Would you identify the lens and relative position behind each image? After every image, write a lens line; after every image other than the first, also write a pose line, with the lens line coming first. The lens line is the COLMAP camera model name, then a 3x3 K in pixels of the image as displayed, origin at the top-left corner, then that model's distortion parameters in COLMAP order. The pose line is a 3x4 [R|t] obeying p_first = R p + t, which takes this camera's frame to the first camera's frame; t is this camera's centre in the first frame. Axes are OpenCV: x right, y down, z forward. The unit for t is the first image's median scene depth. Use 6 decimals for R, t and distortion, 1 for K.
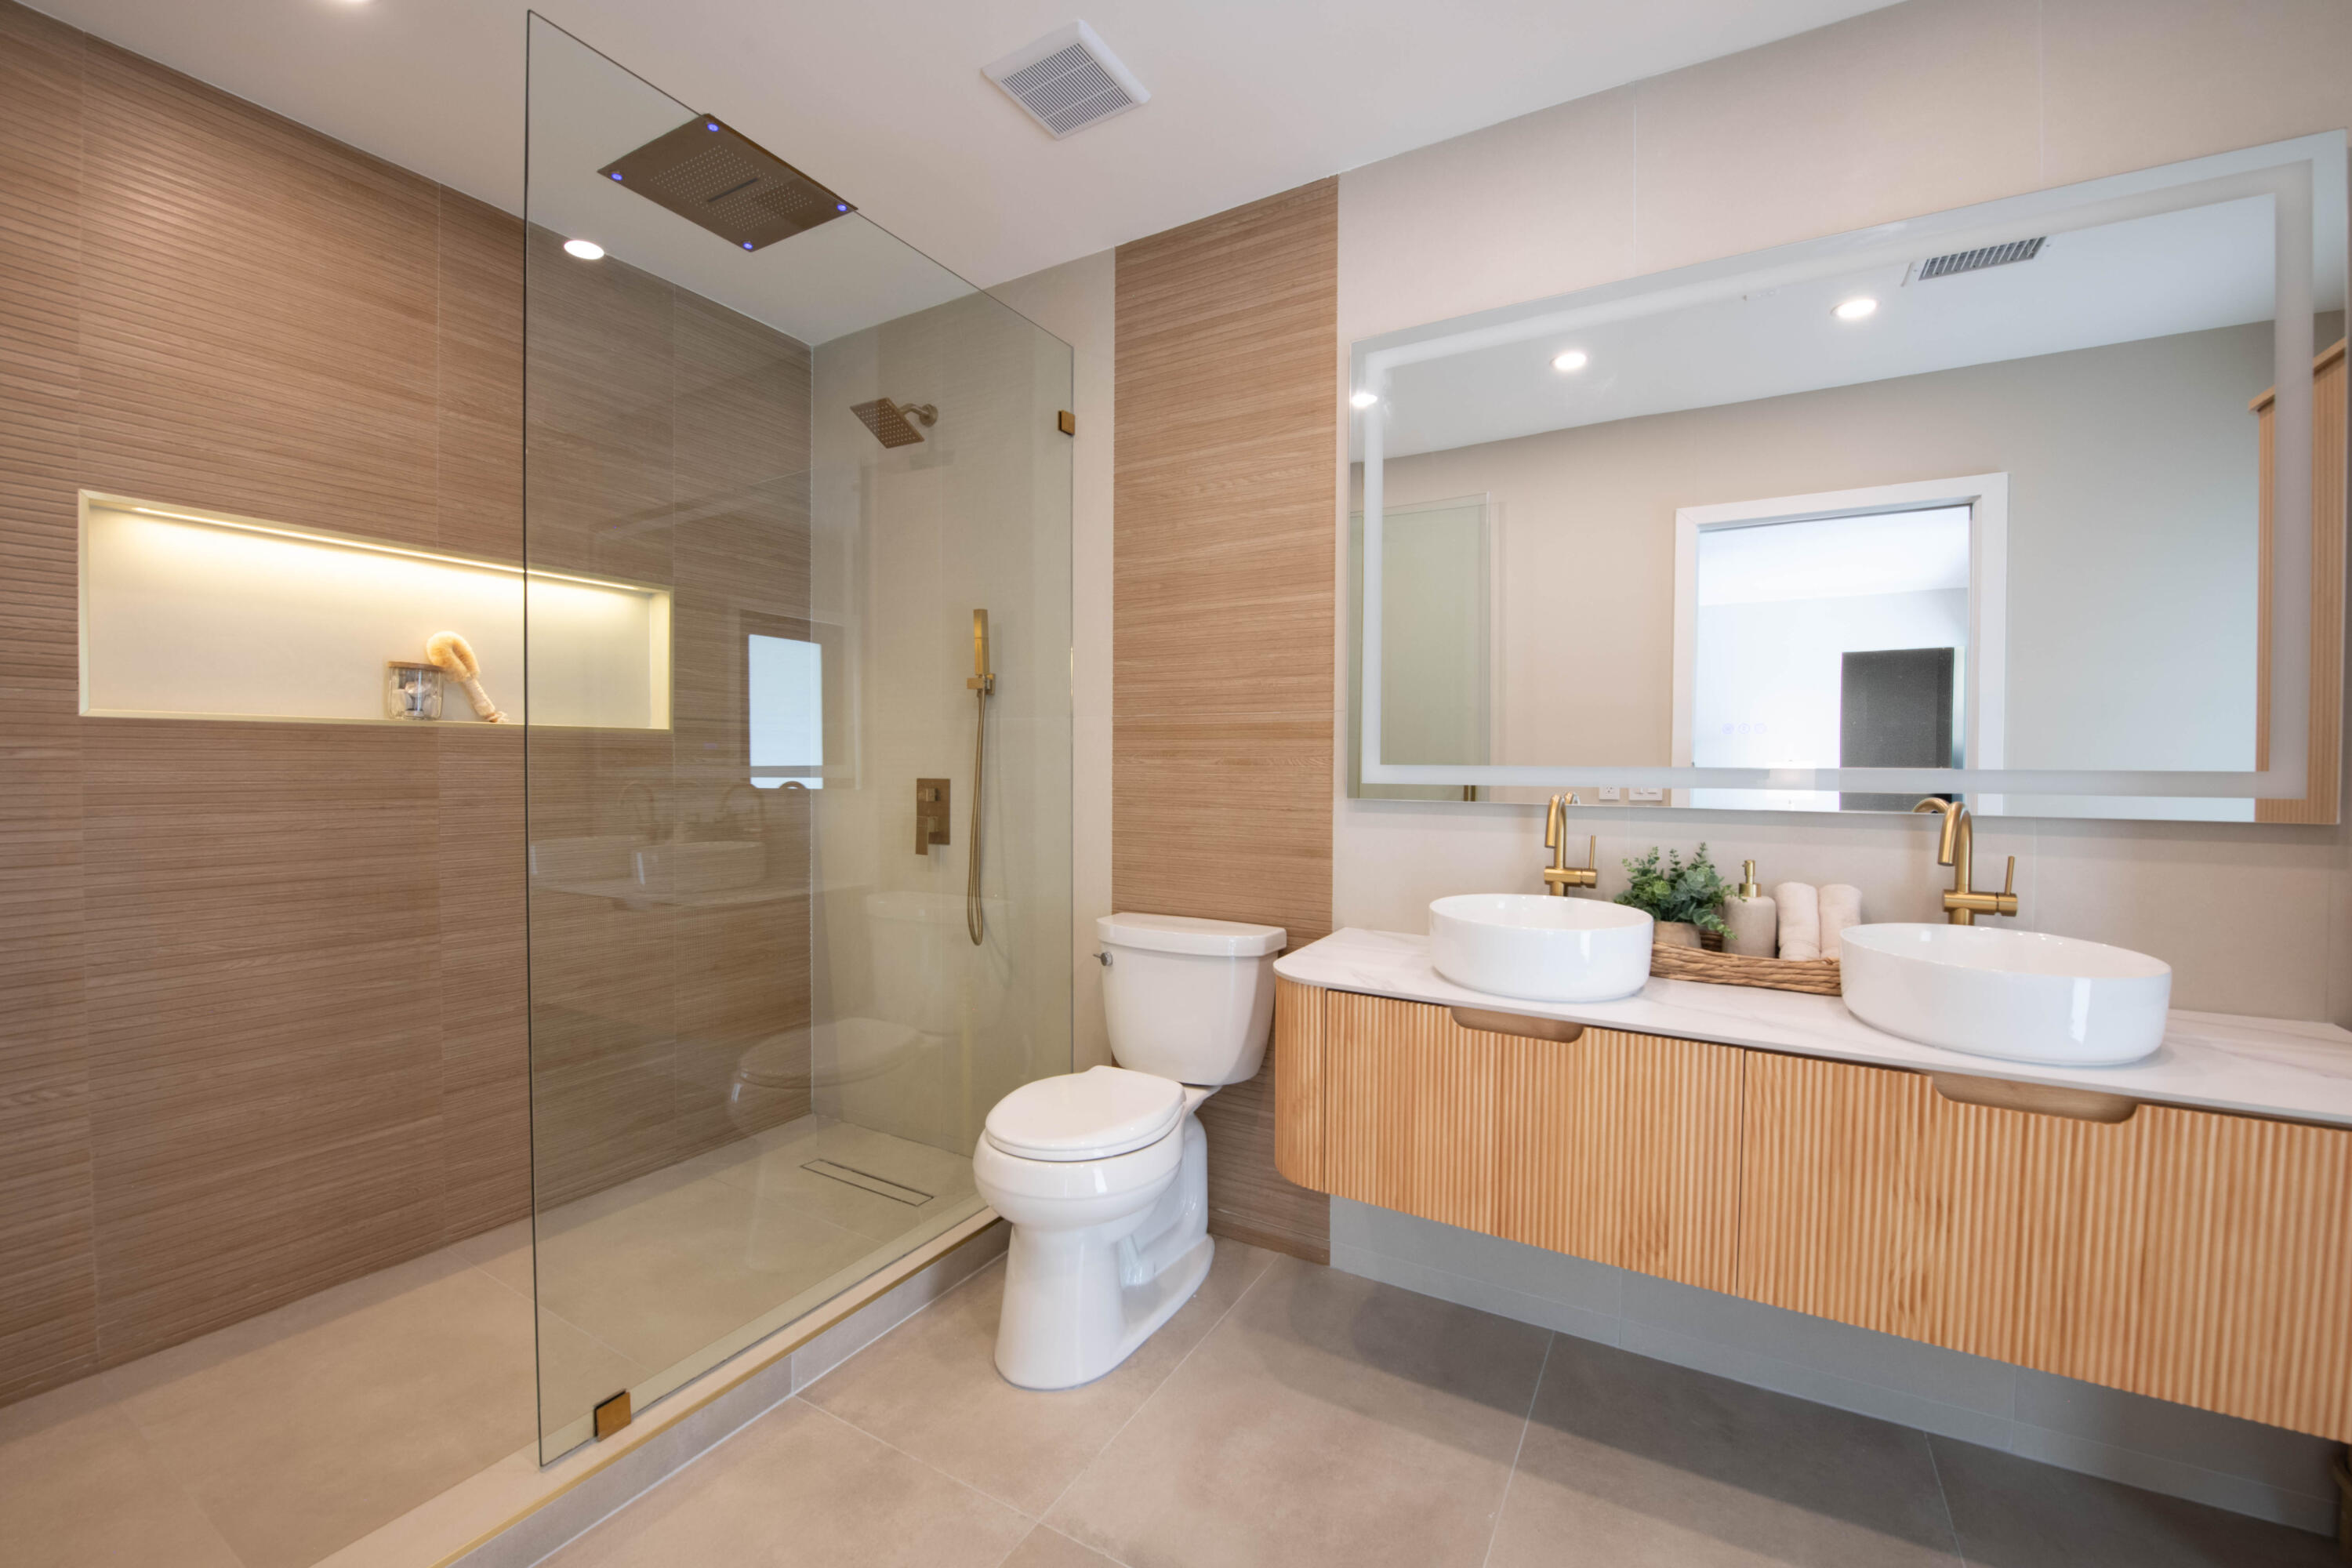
lens RADIAL K [[928.9, 0, 1176.0], [0, 928.9, 784.0], [0, 0, 1]] dist [-0.017960, -0.000198]
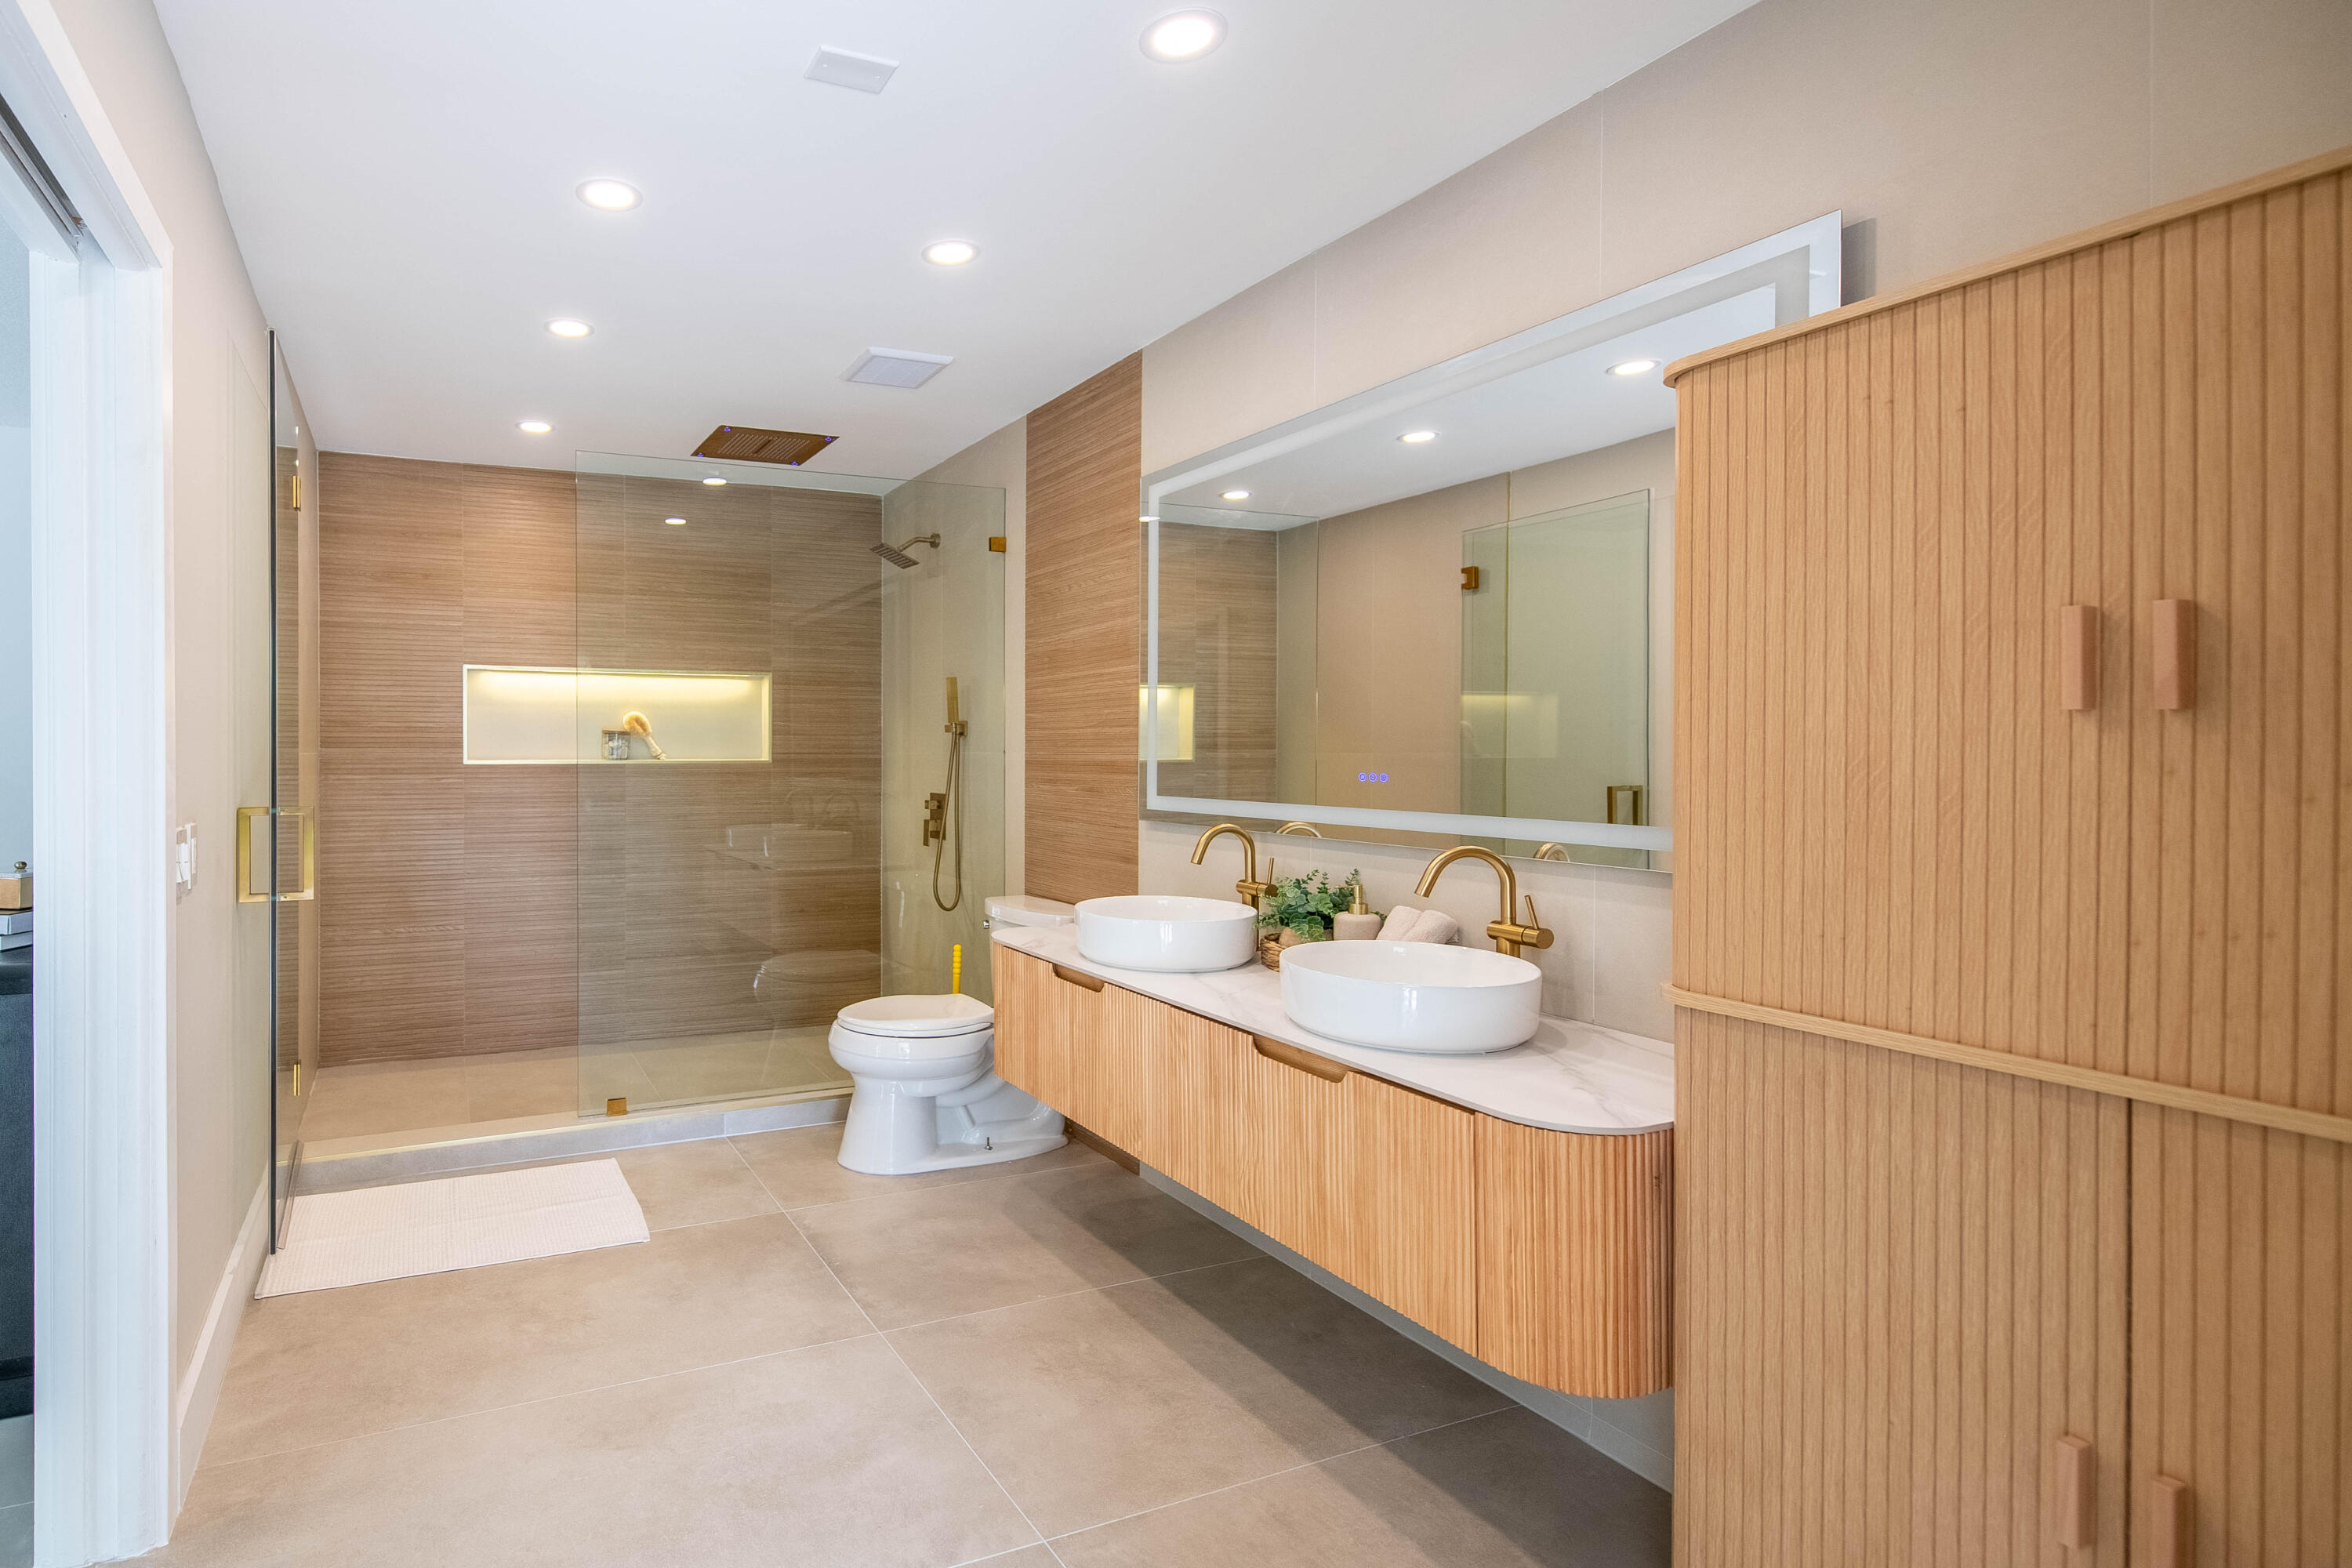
lens RADIAL K [[958.4, 0, 1097.0], [0, 958.4, 782.6], [0, 0, 1]] dist [-0.001119, -0.000084]
pose [[0.893955, 0.023474, -0.447541, 0.727041], [-0.022449, 0.999719, 0.007594, -0.045948], [0.447593, 0.003258, 0.894231, -0.250663]]
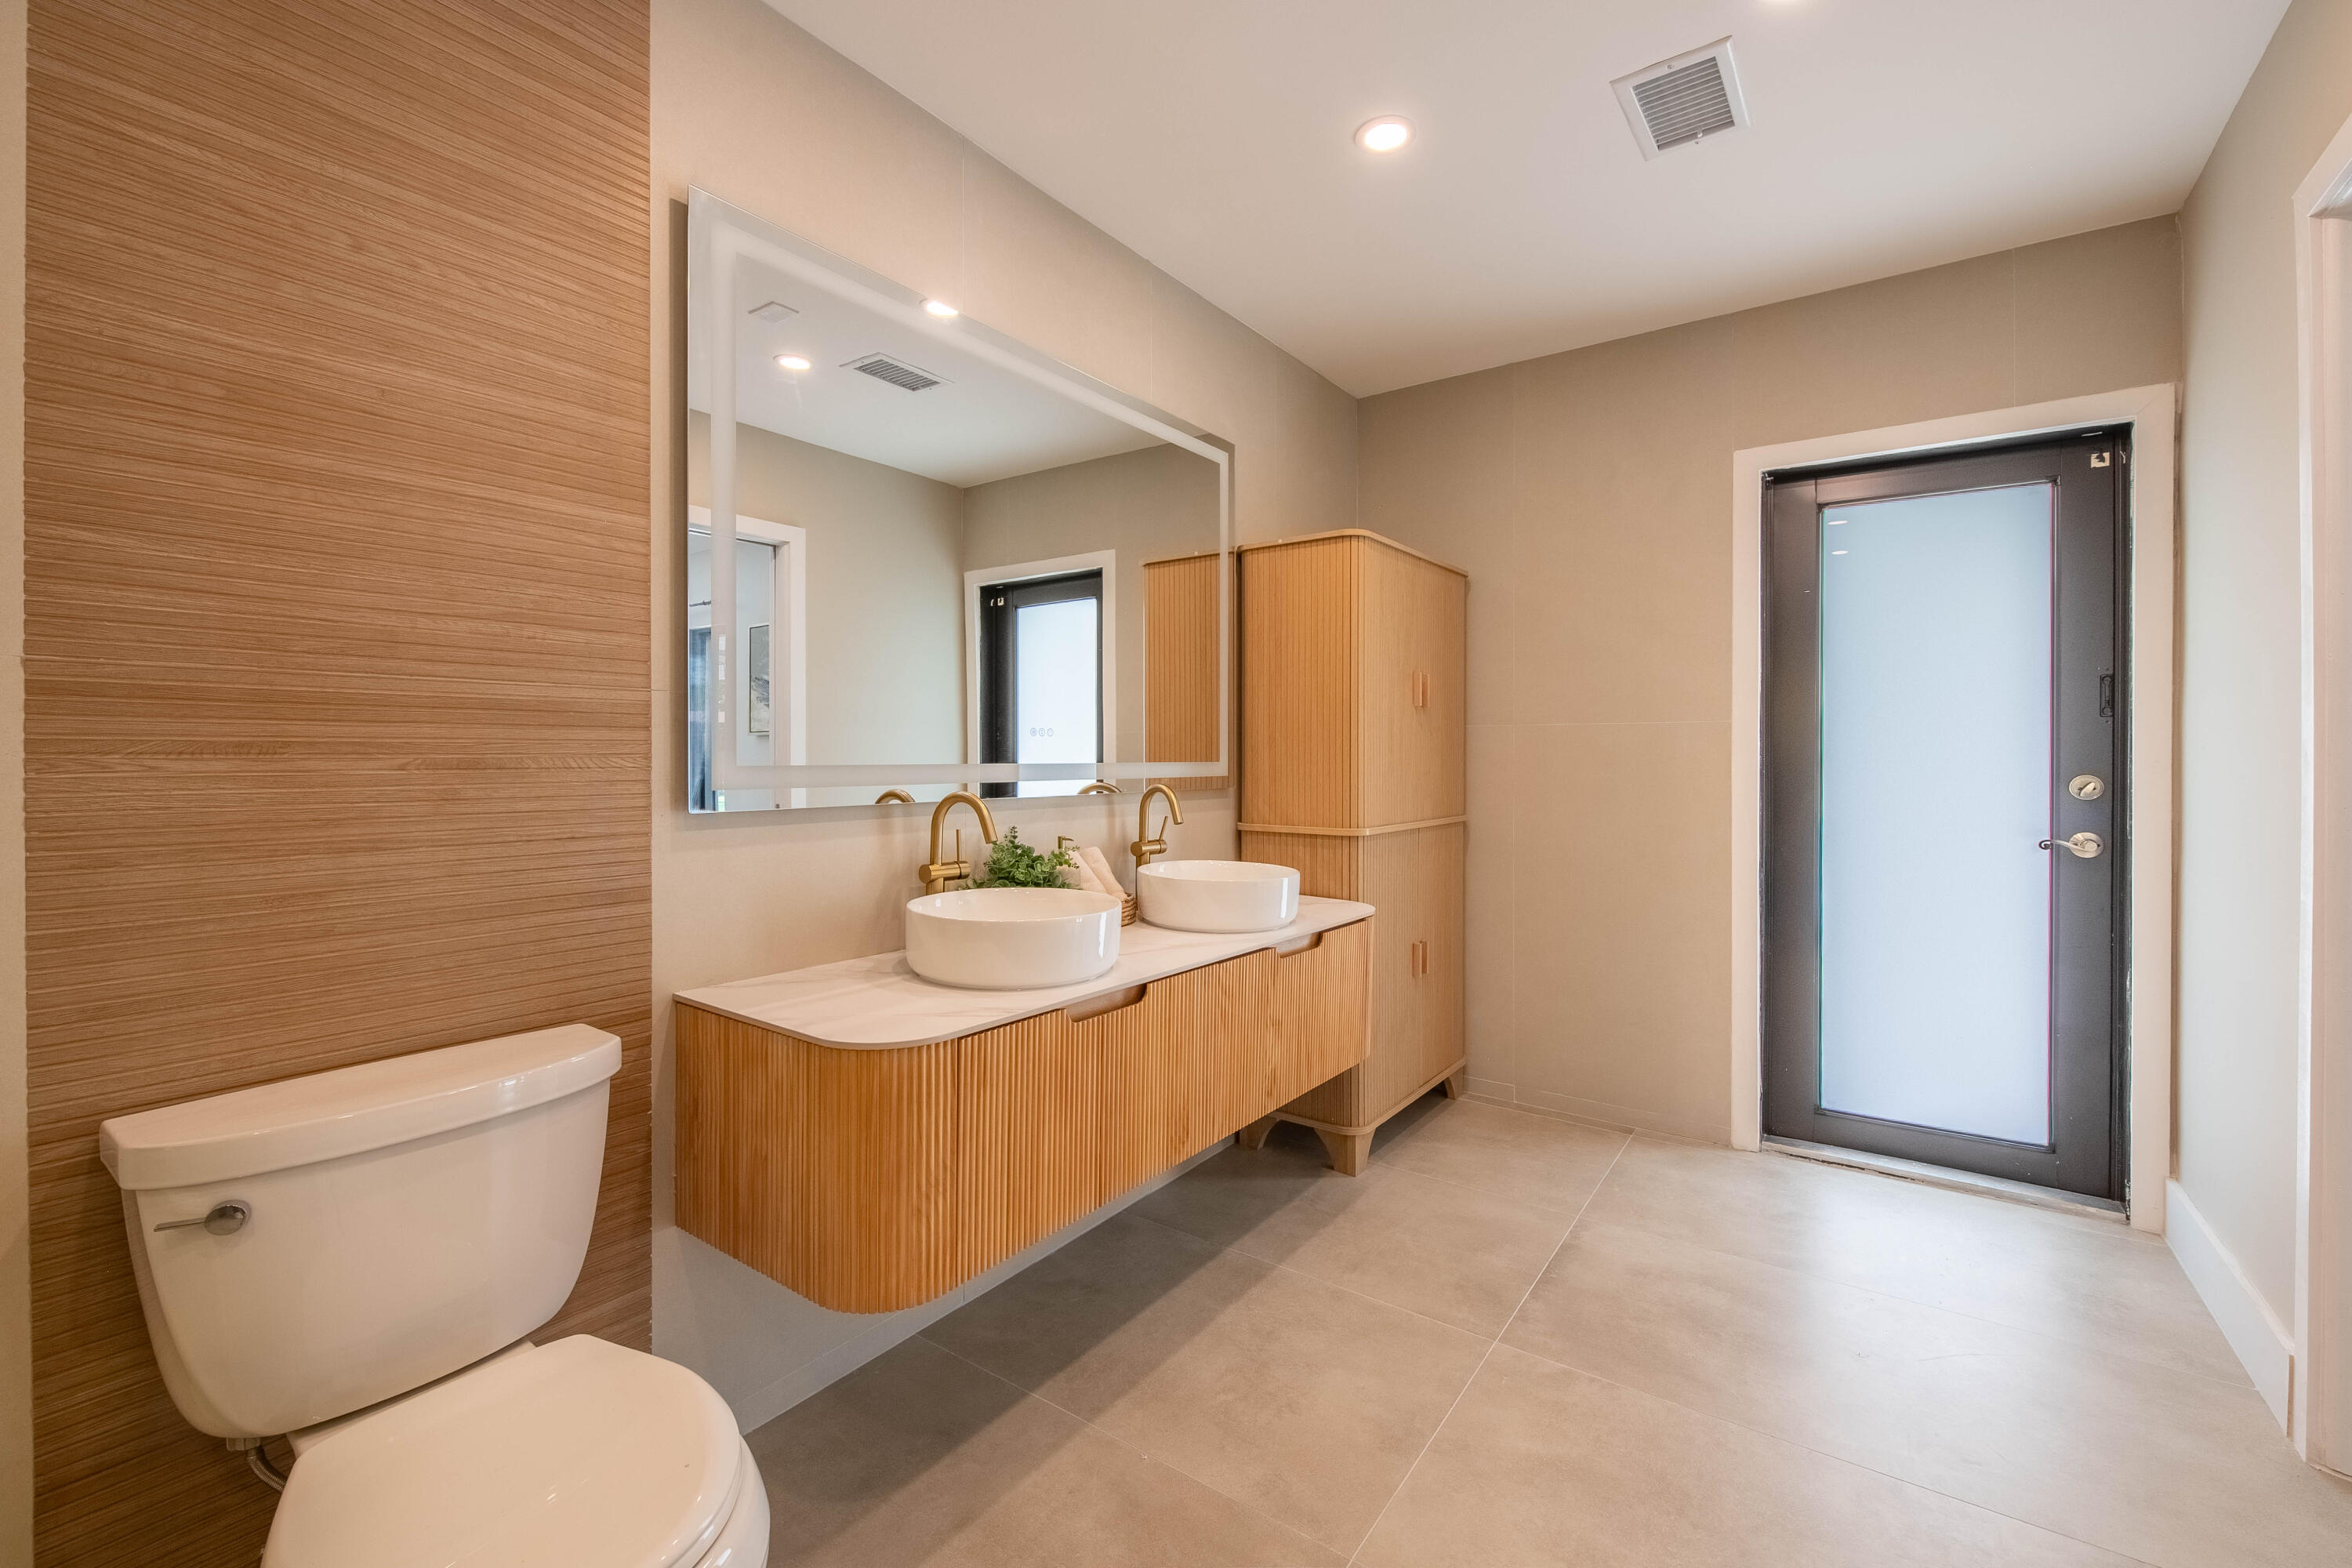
lens RADIAL K [[816.6, 0, 1290.7], [0, 816.6, 772.7], [0, 0, 1]] dist [-0.008923, 0.000021]
pose [[0.144891, -0.019851, 0.989248, -0.364106], [0.028104, 0.999478, 0.015940, -0.012568], [-0.989048, 0.025492, 0.145373, 0.433719]]
